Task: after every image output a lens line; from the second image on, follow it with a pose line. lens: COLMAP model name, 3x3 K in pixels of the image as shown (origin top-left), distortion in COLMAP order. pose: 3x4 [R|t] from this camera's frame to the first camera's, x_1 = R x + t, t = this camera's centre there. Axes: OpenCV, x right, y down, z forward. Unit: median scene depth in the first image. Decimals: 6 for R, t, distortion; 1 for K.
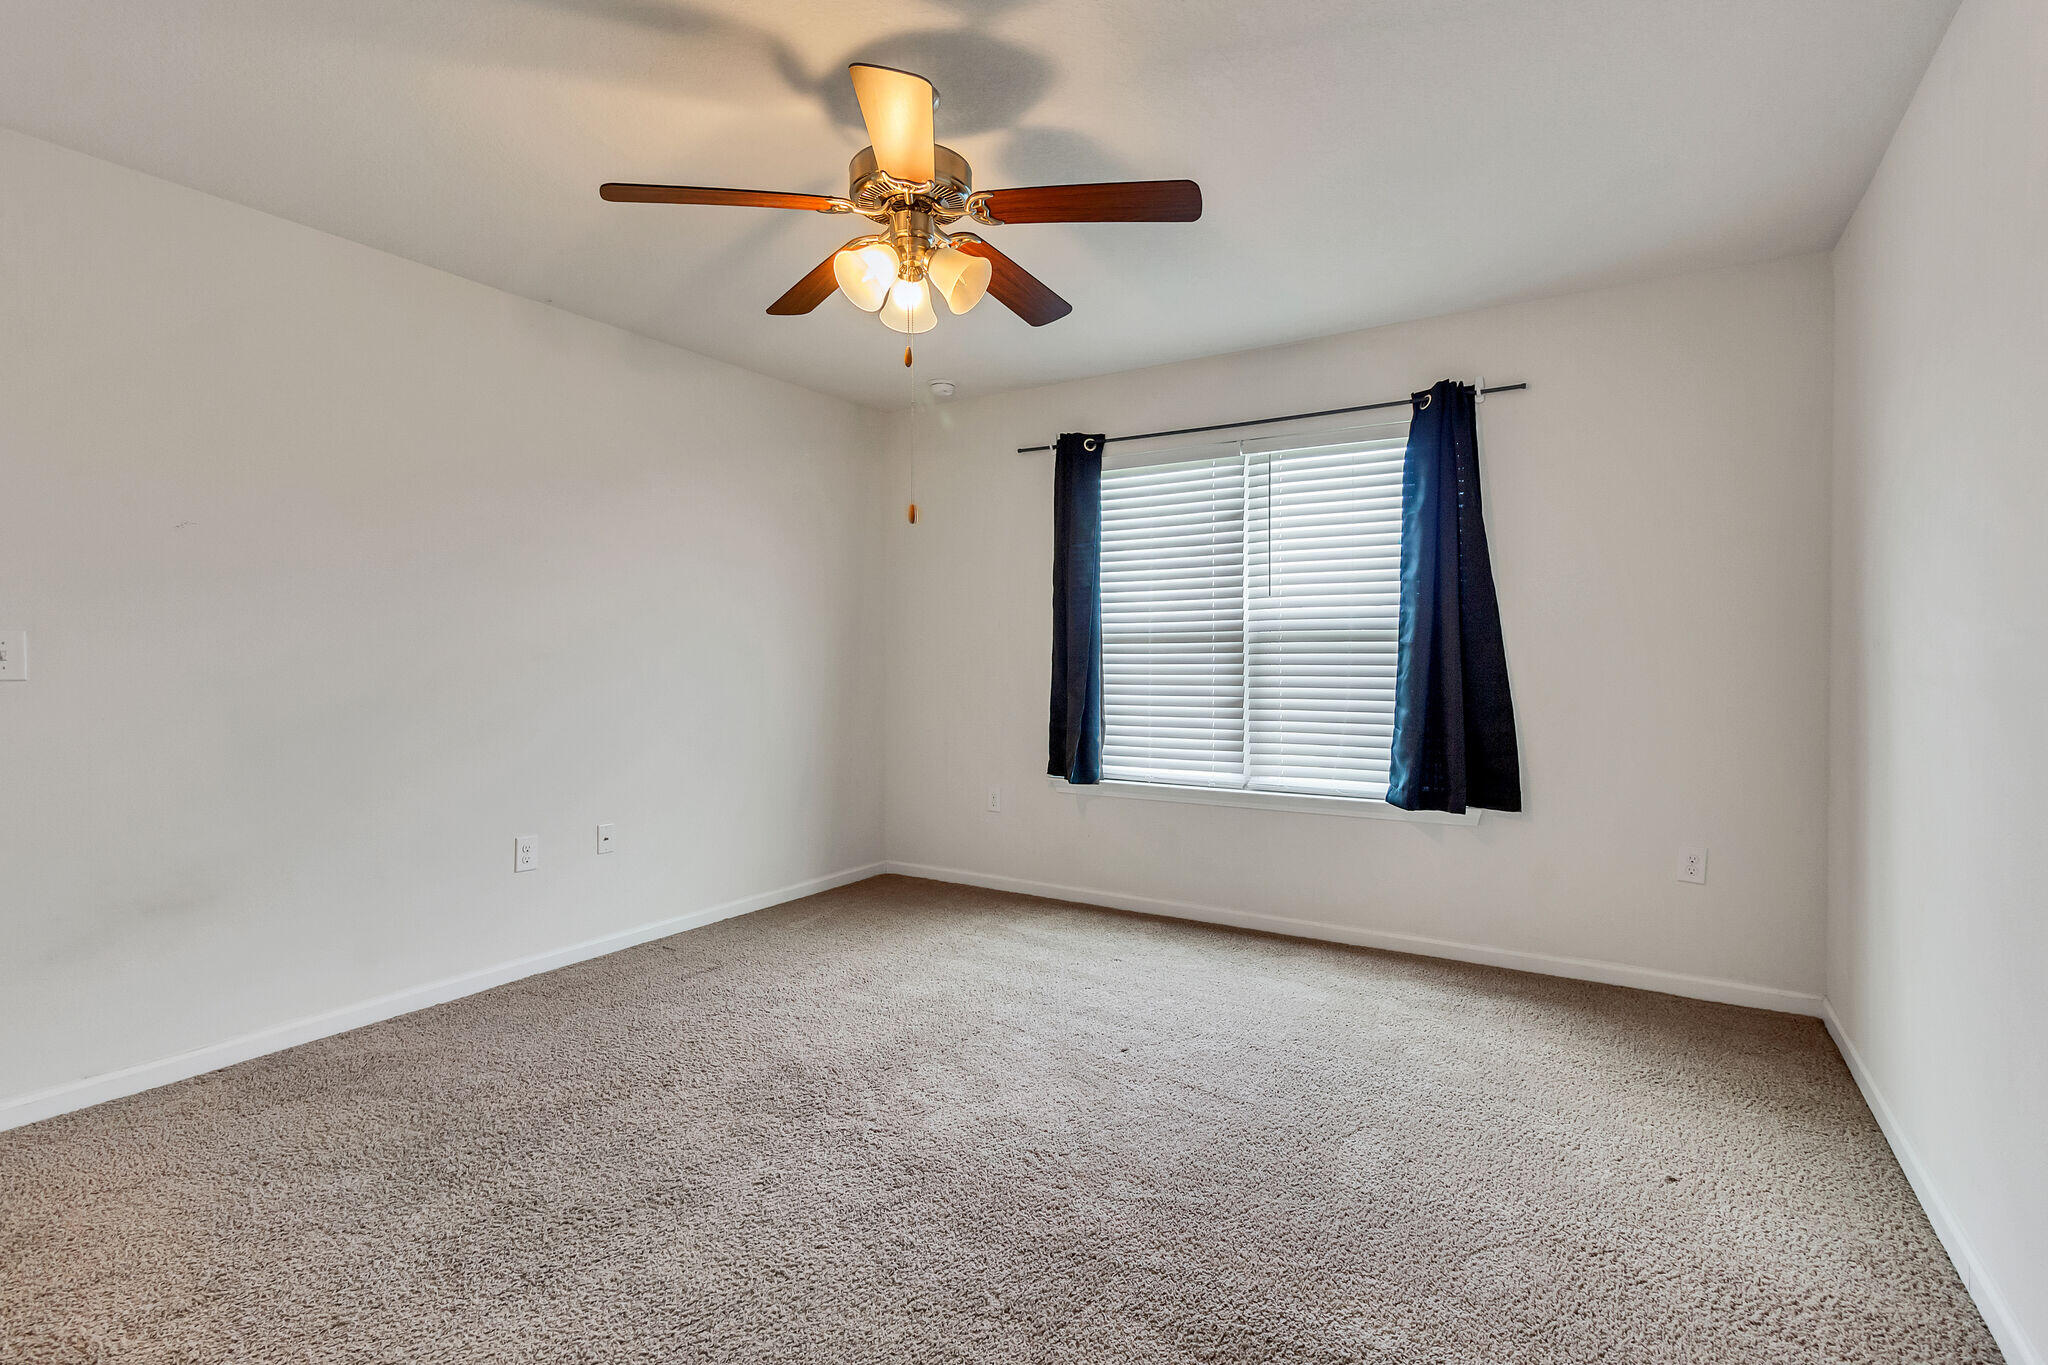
lens RADIAL K [[973.4, 0, 1015.9], [0, 973.4, 653.0], [0, 0, 1]] dist [0.003680, 0.000639]
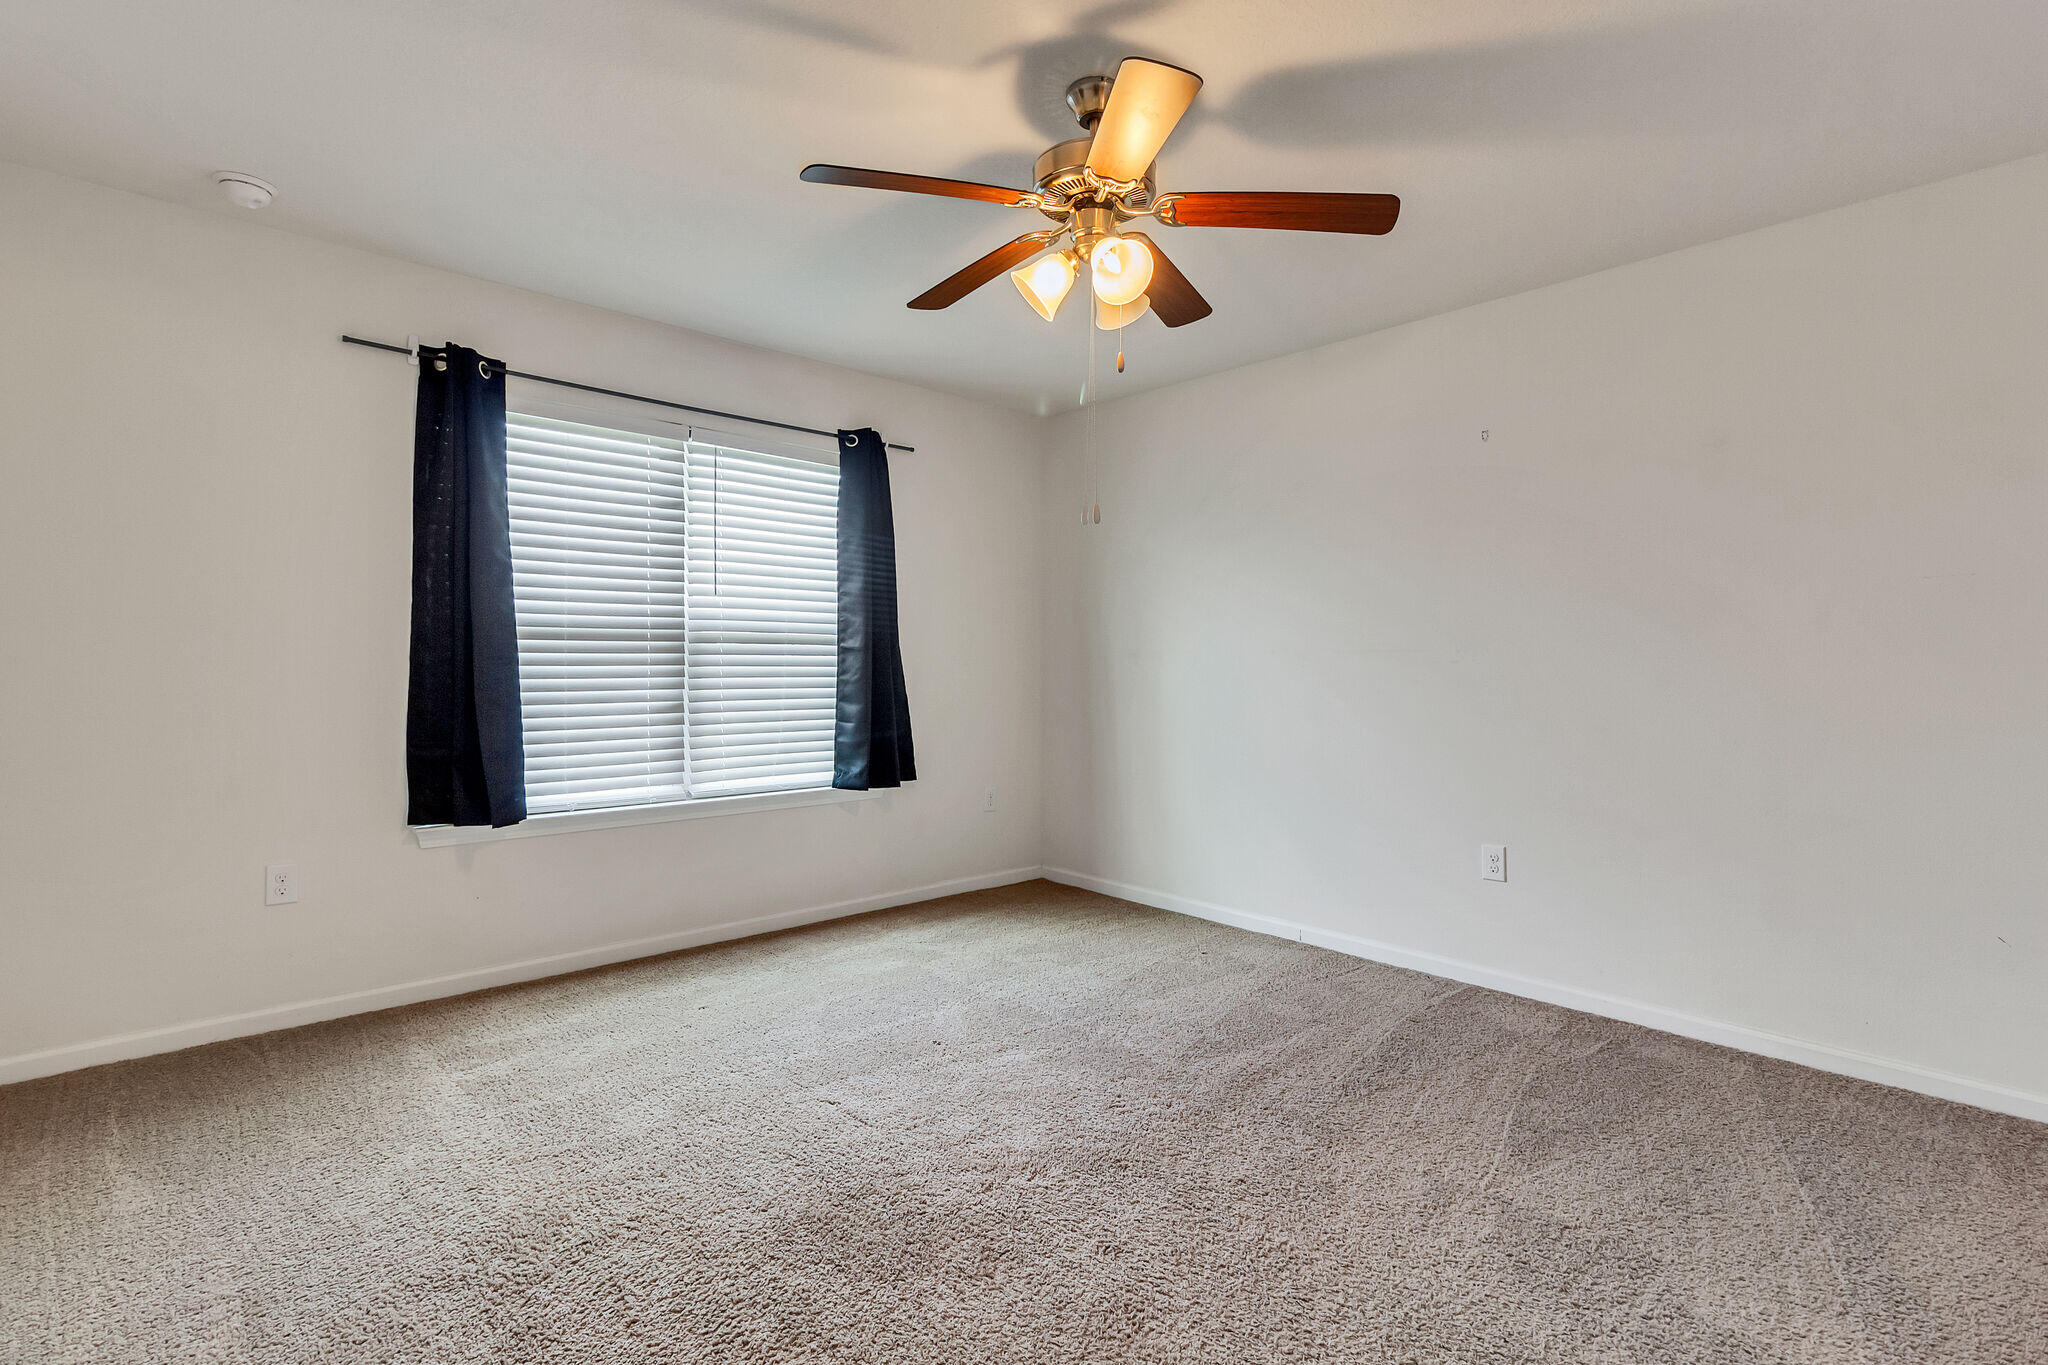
lens RADIAL K [[973.4, 0, 1015.9], [0, 973.4, 653.0], [0, 0, 1]] dist [0.003680, 0.000639]
pose [[0.255843, 0.011913, 0.966645, -0.594114], [-0.008508, 0.999913, -0.010071, 0.006222], [-0.966681, -0.005648, 0.255922, 0.462756]]
